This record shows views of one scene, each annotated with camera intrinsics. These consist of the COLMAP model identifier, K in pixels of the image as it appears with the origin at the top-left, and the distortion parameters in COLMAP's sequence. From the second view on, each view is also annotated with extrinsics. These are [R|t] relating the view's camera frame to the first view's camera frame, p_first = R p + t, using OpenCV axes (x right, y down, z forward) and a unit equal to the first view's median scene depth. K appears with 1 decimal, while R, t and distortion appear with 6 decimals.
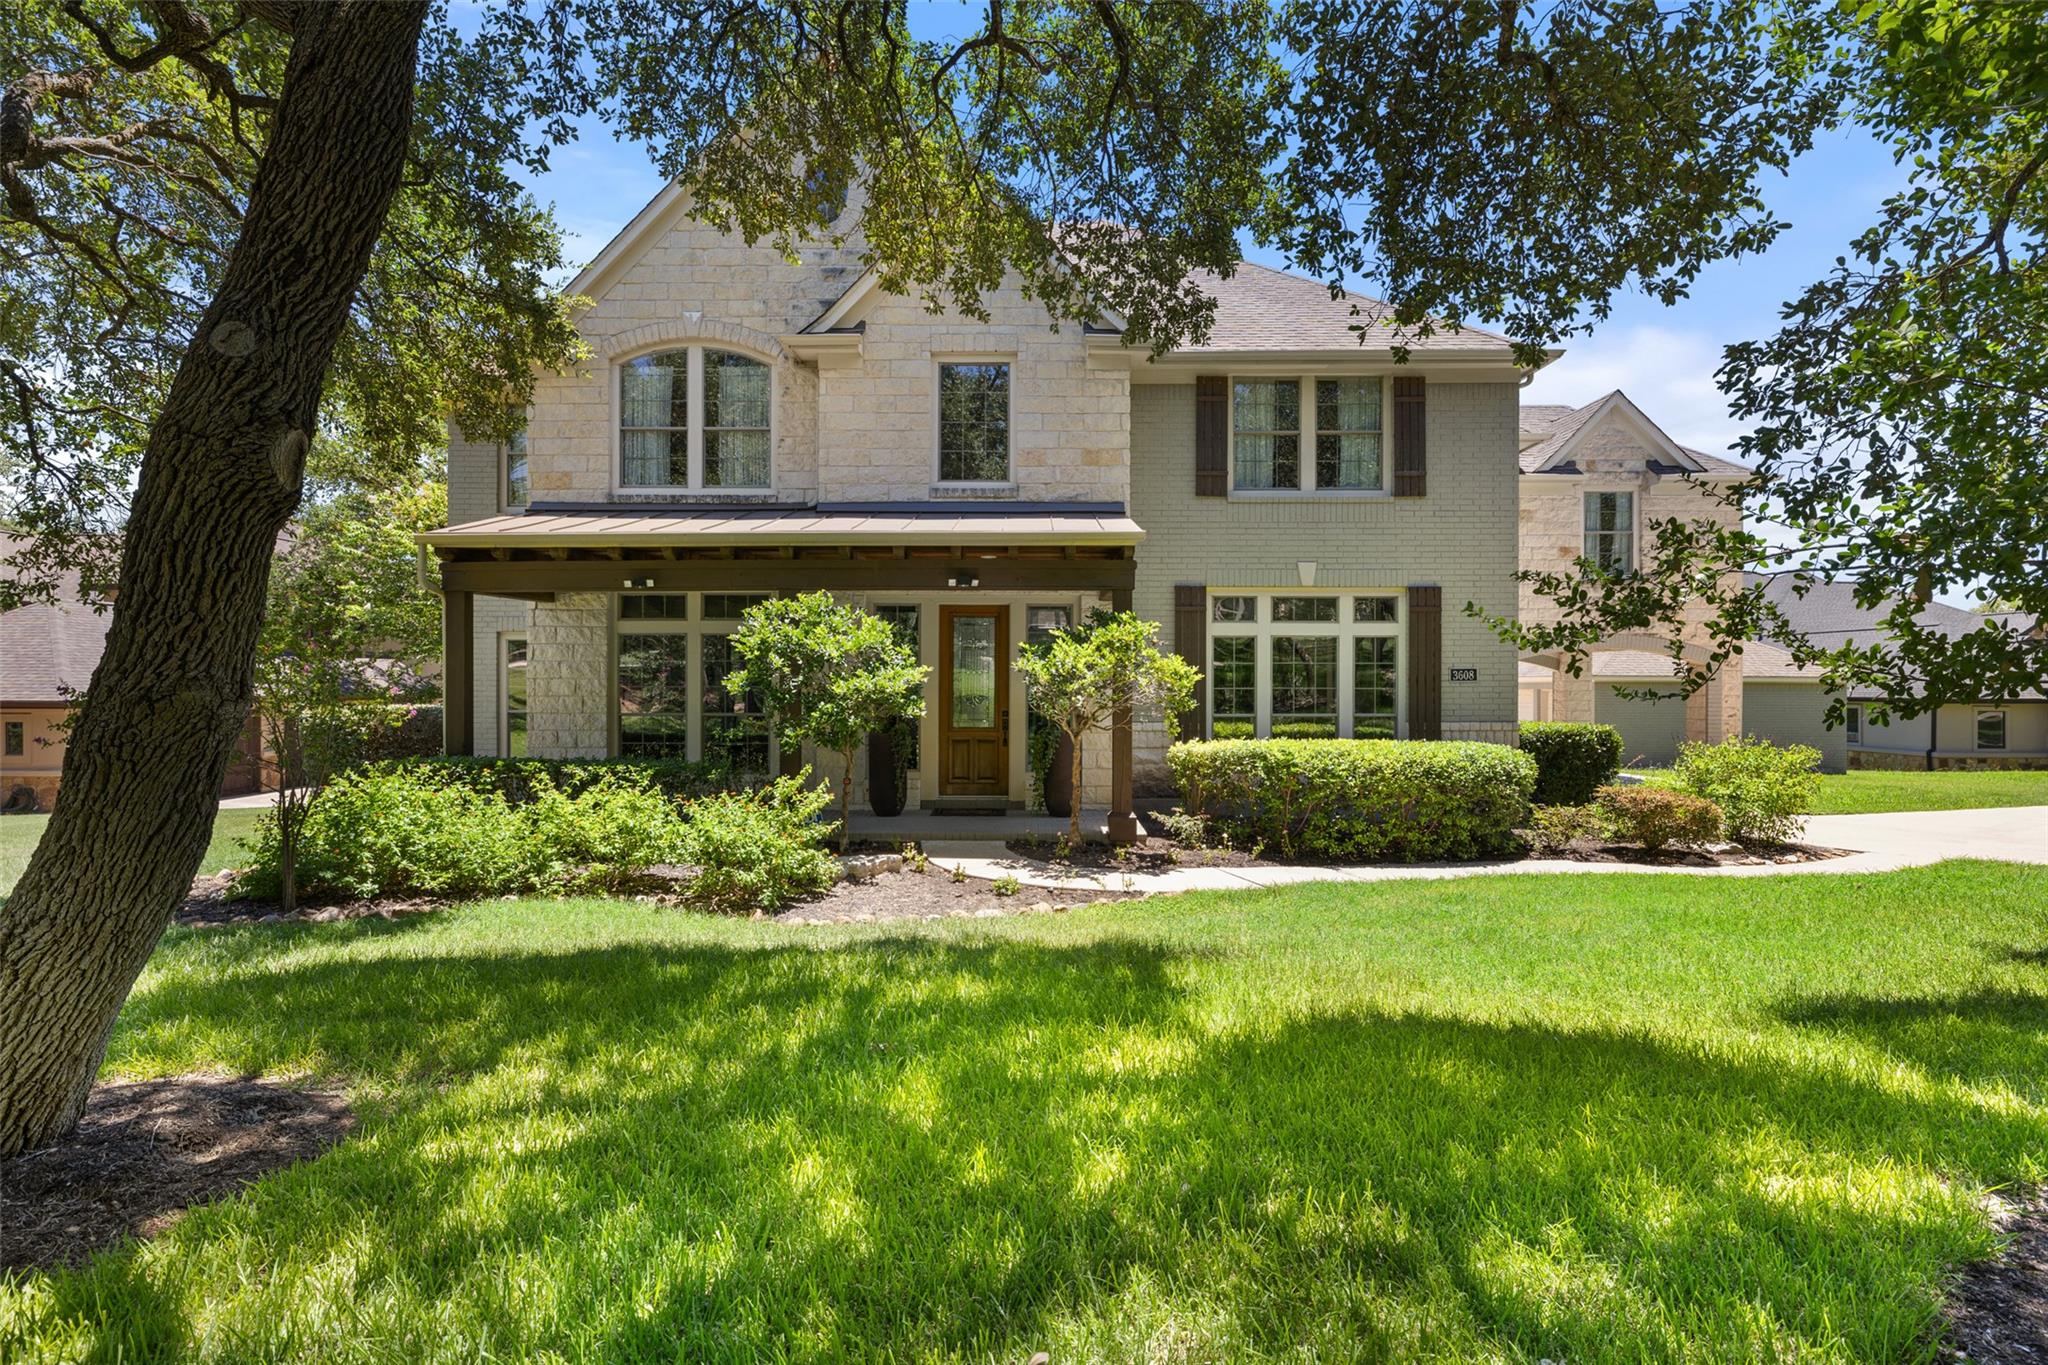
lens RADIAL K [[1049.3, 0, 1024.0], [0, 1049.3, 682.5], [0, 0, 1]] dist [-0.002306, -0.000241]
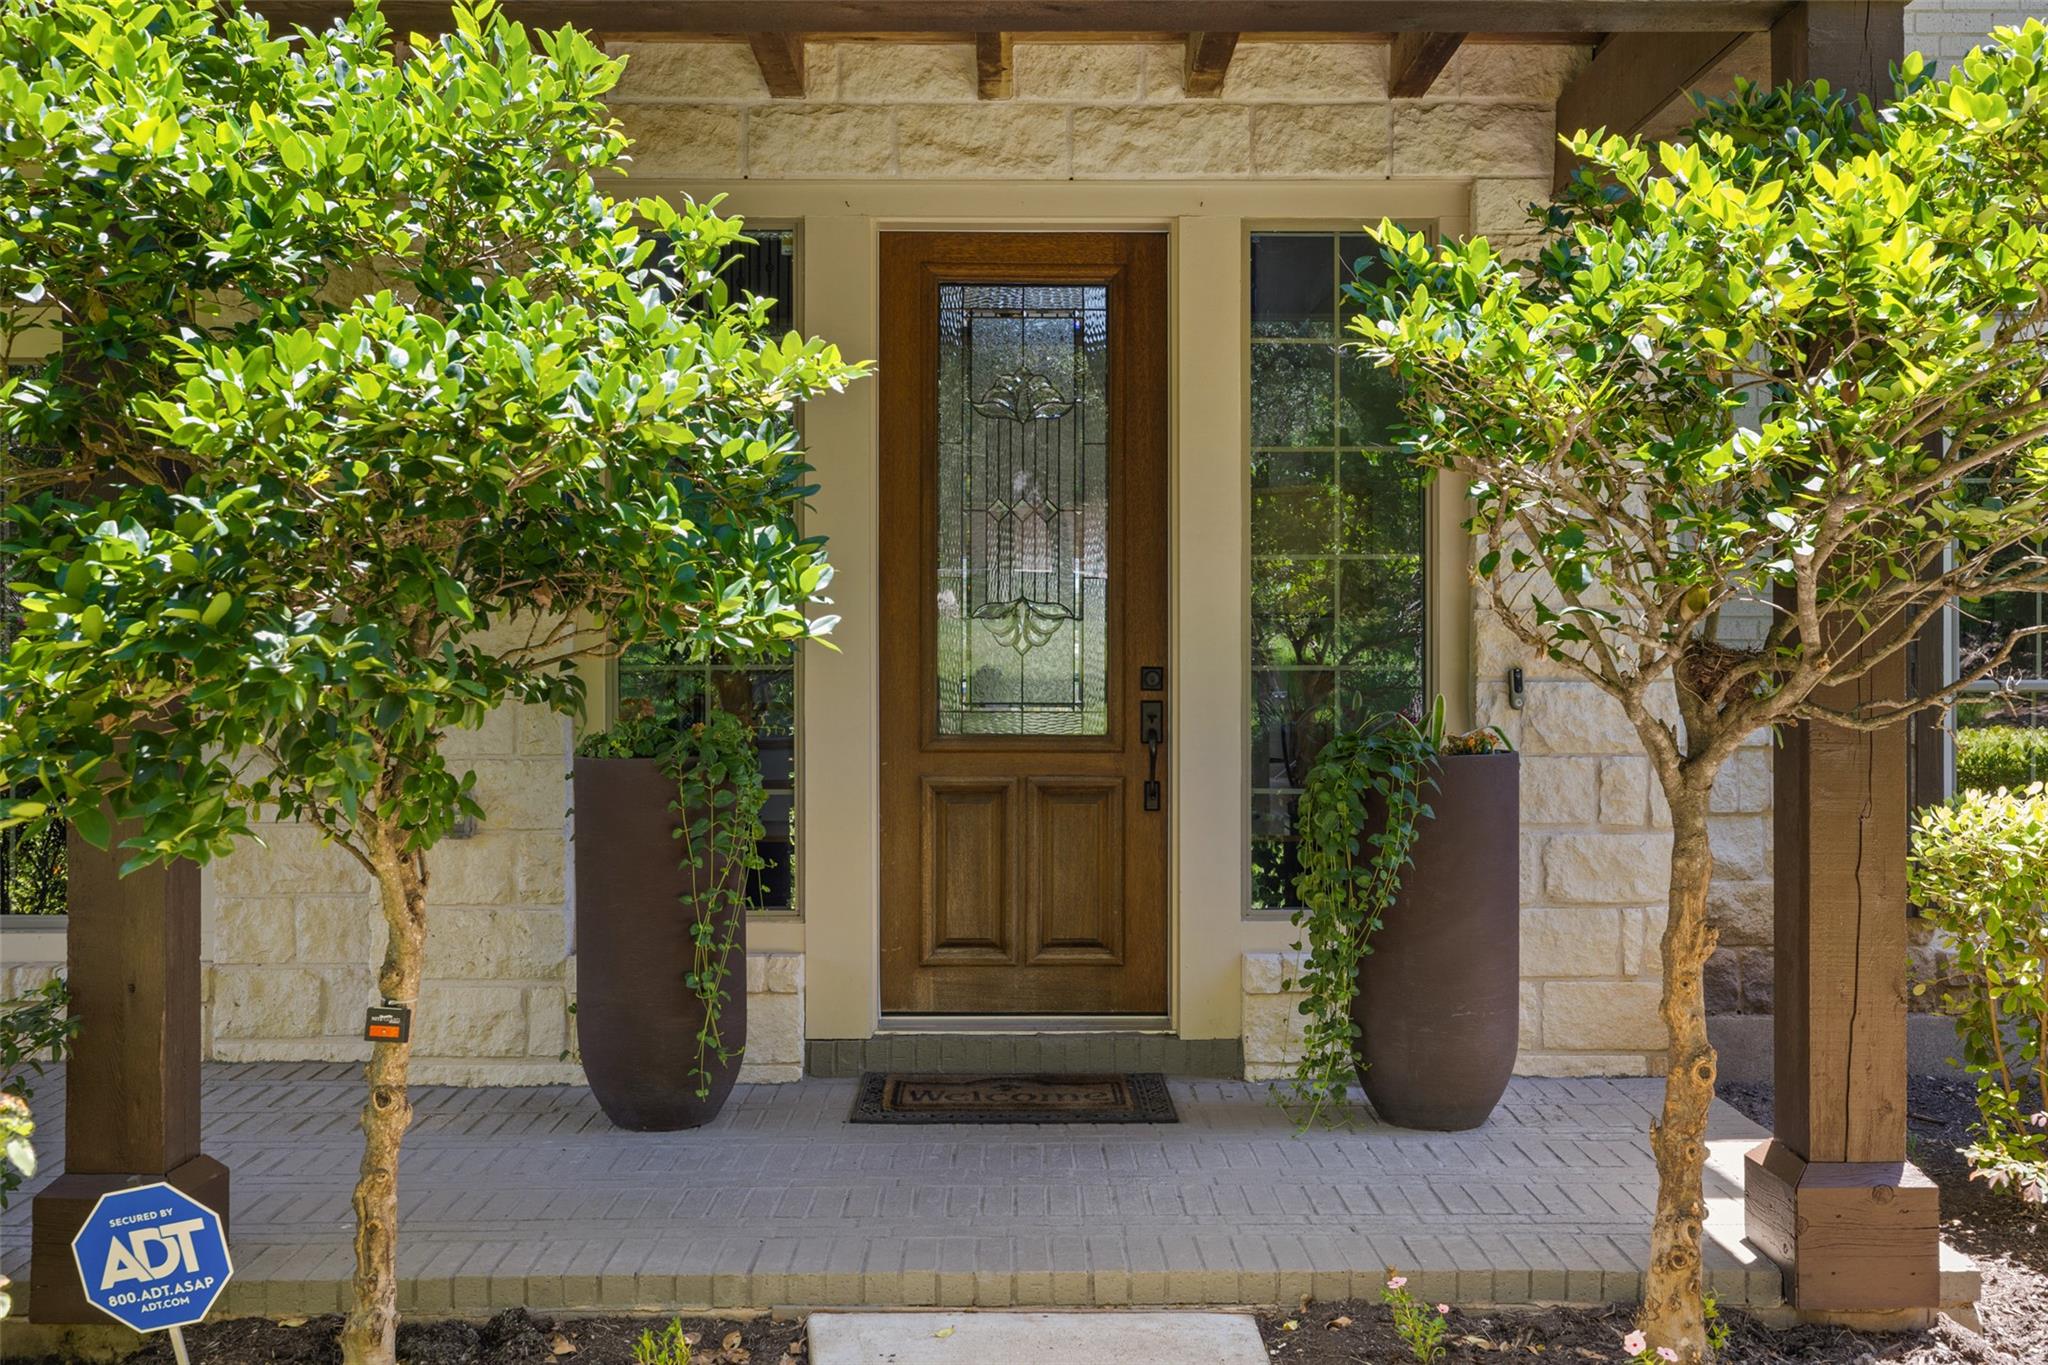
lens RADIAL K [[2076.9, 0, 1024.0], [0, 2076.9, 682.5], [0, 0, 1]] dist [0.001683, 0.001269]
pose [[0.999994, 0.000440, 0.003409, -0.051852], [-0.000452, 0.999994, 0.003291, 0.030555], [-0.003408, -0.003293, 0.999989, 0.542385]]
